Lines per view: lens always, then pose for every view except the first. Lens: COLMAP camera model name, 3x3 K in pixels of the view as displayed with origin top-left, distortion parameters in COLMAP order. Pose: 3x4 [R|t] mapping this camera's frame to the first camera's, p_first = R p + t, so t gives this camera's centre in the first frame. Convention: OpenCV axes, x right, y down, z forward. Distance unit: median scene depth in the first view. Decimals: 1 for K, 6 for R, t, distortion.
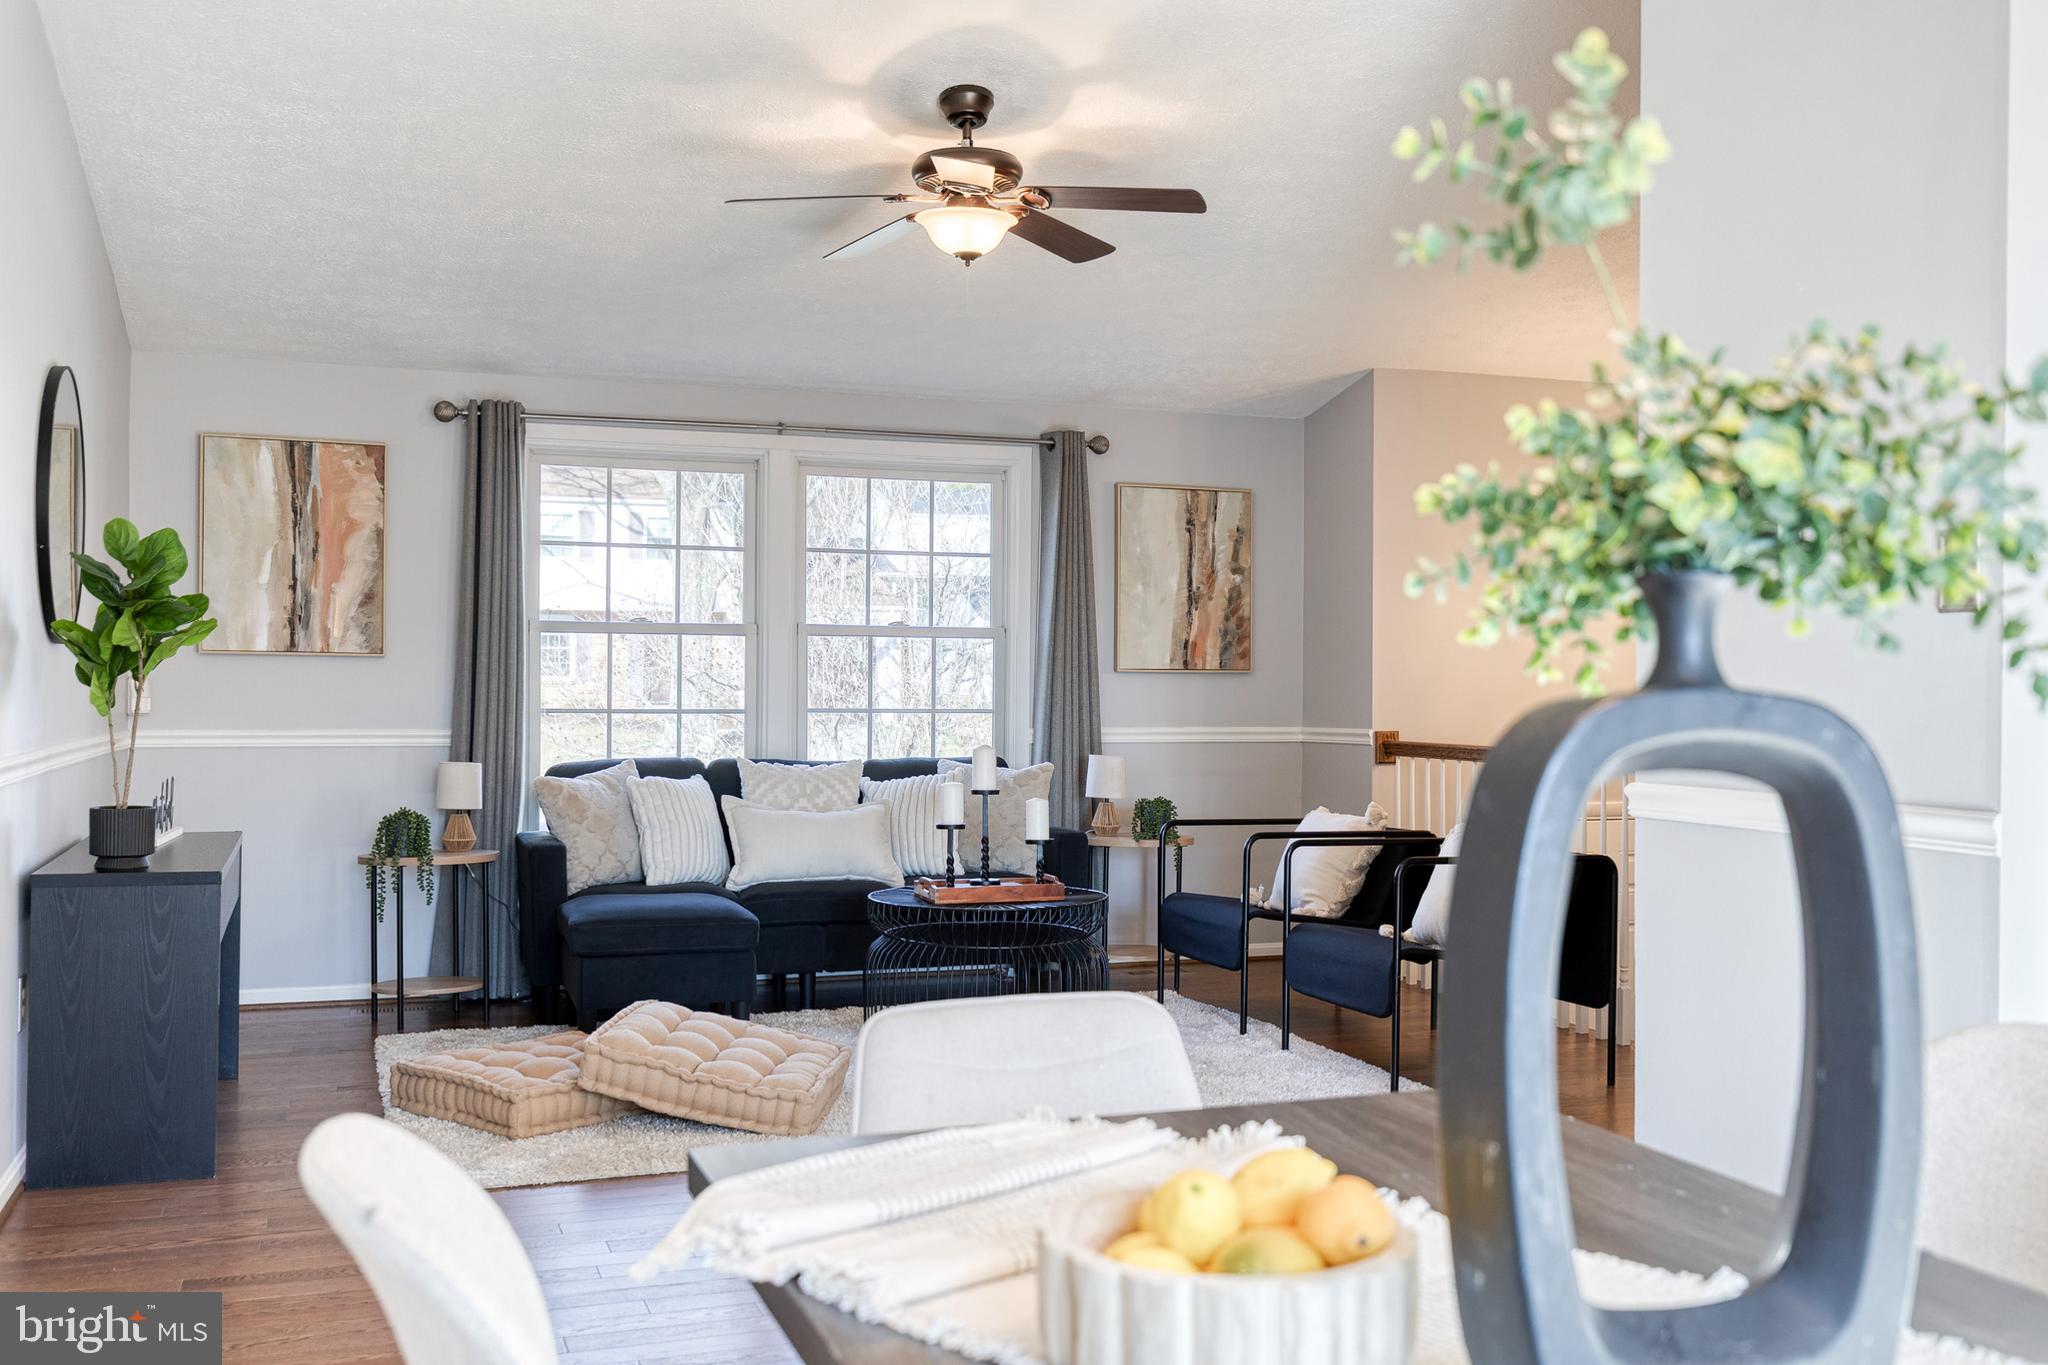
lens RADIAL K [[1999.4, 0, 1054.7], [0, 1999.4, 689.9], [0, 0, 1]] dist [0.005919, -0.006346]
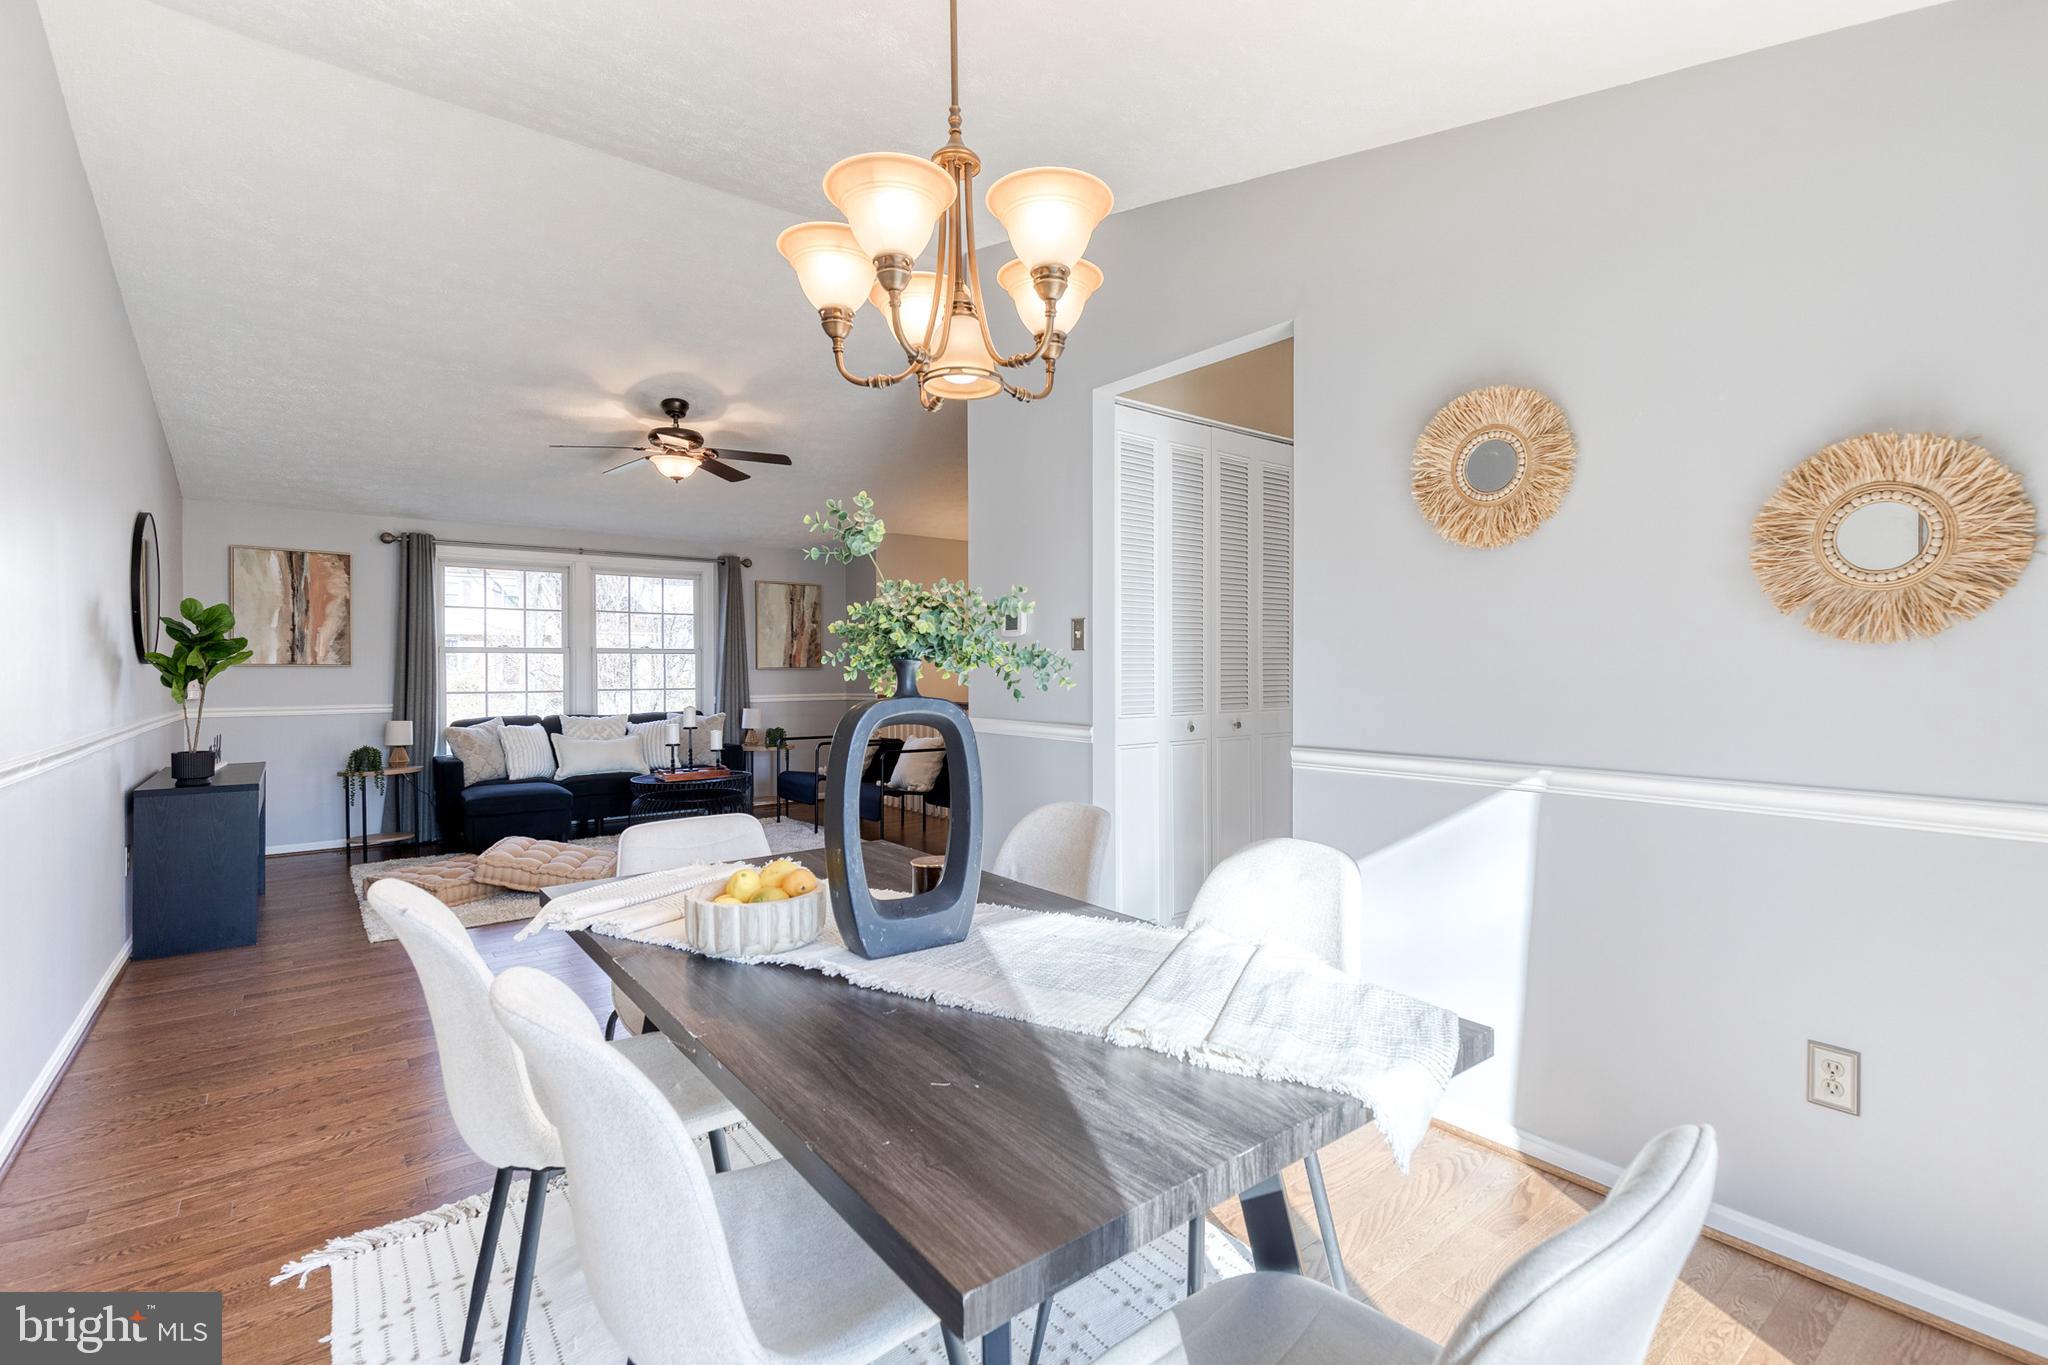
lens RADIAL K [[926.3, 0, 1047.2], [0, 926.3, 671.4], [0, 0, 1]] dist [0.004057, -0.001095]
pose [[0.946865, -0.012353, 0.321395, 0.007008], [0.012686, 0.999919, 0.001058, -0.004232], [-0.321382, 0.003076, 0.946945, -0.045330]]
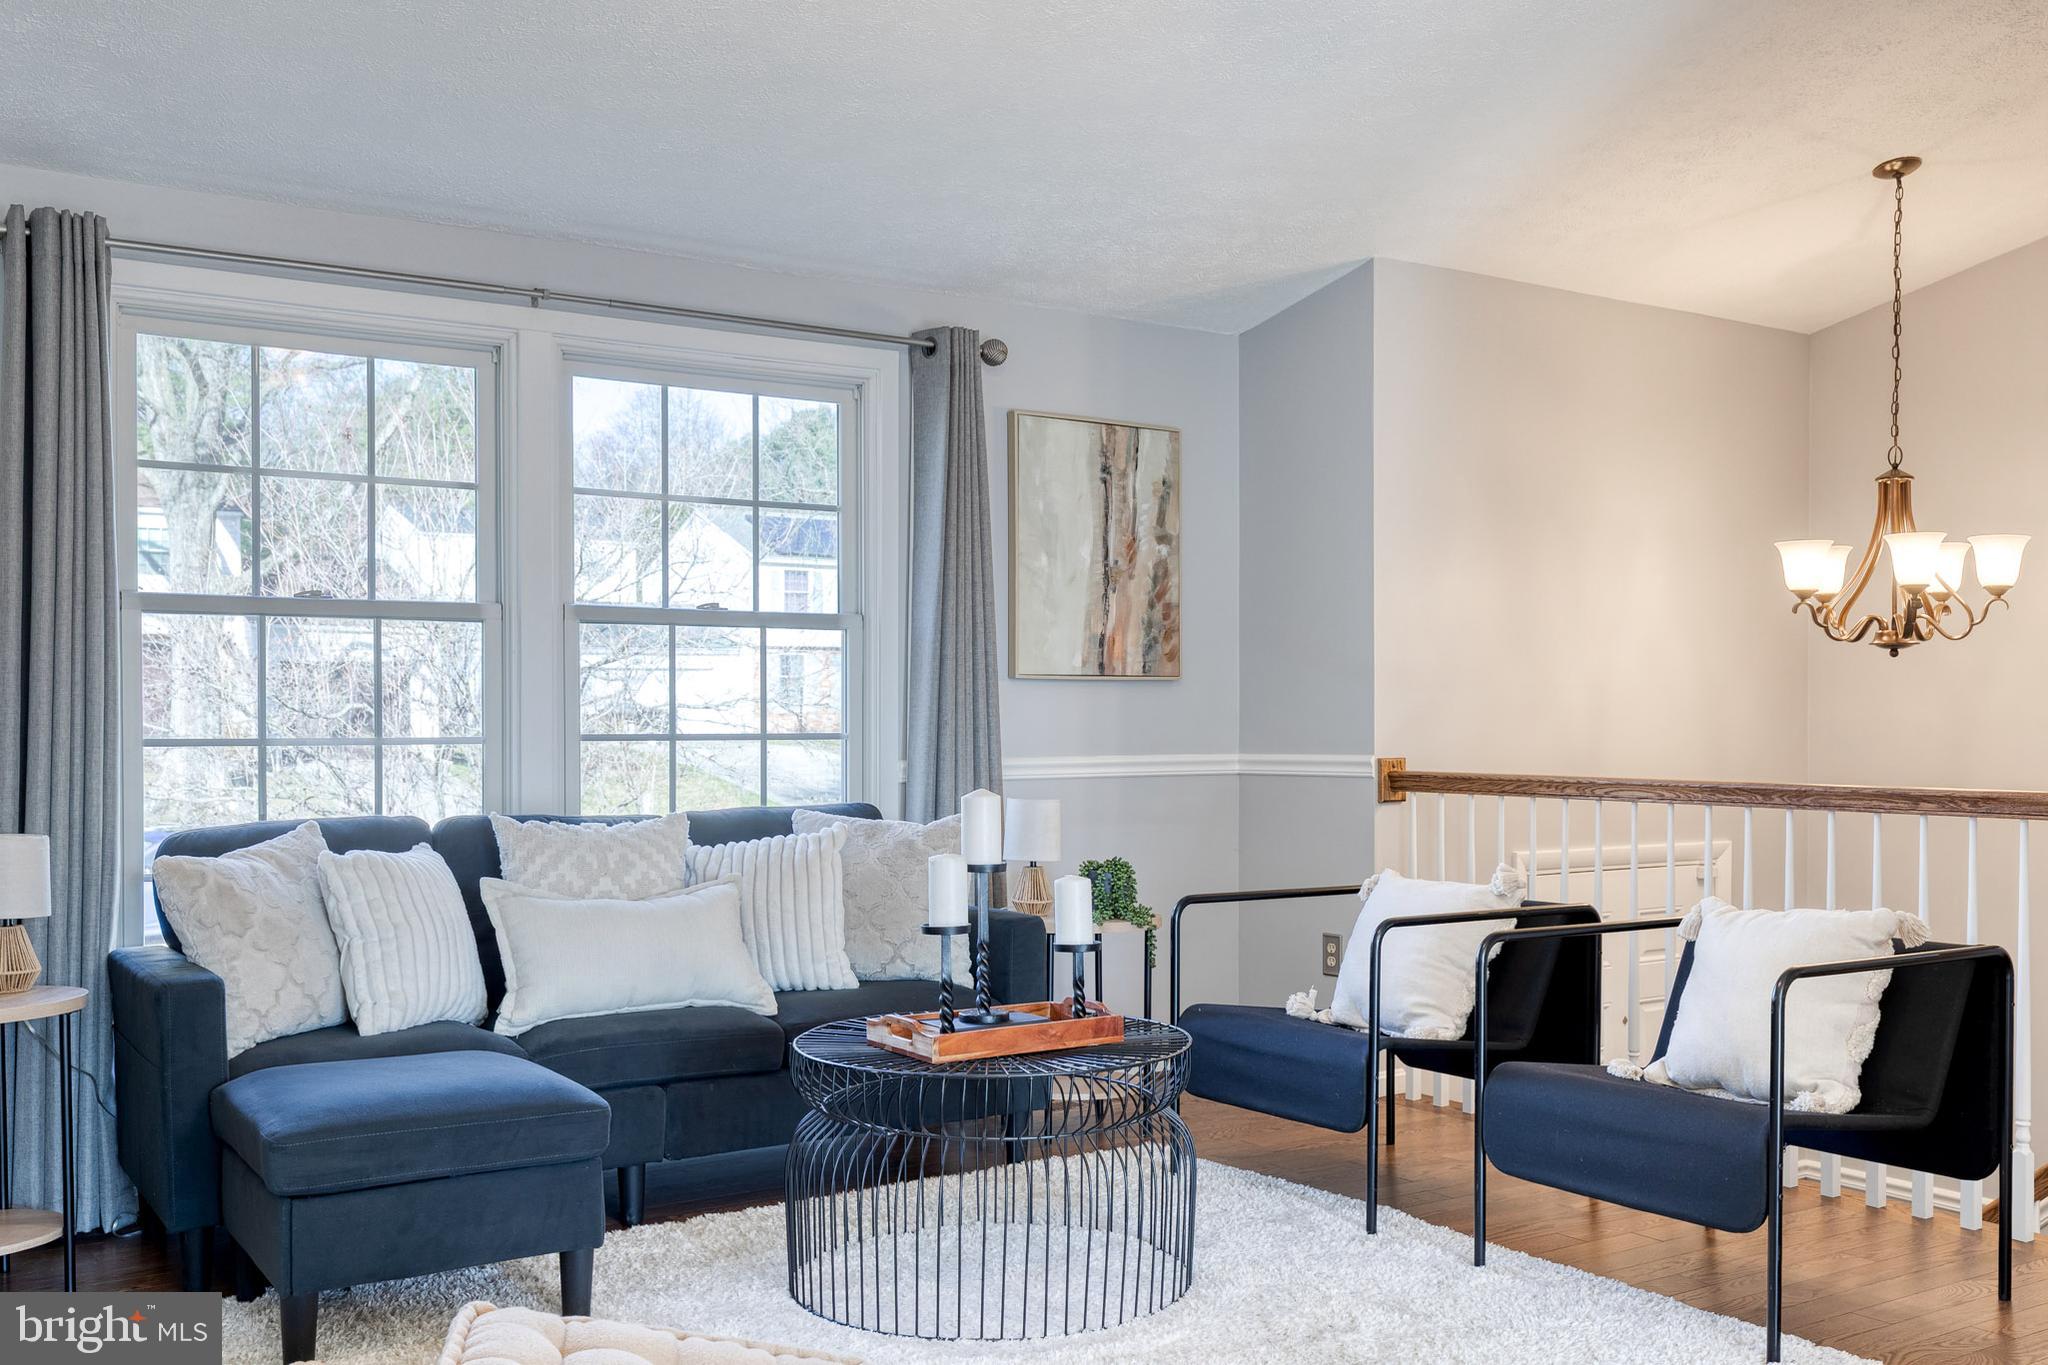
lens RADIAL K [[1898.8, 0, 1027.7], [0, 1898.8, 742.8], [0, 0, 1]] dist [0.012424, -0.001191]
pose [[0.967770, -0.011216, 0.251584, -0.152243], [0.007843, 0.999865, 0.014405, 0.004513], [-0.251712, -0.011967, 0.967728, 0.403382]]
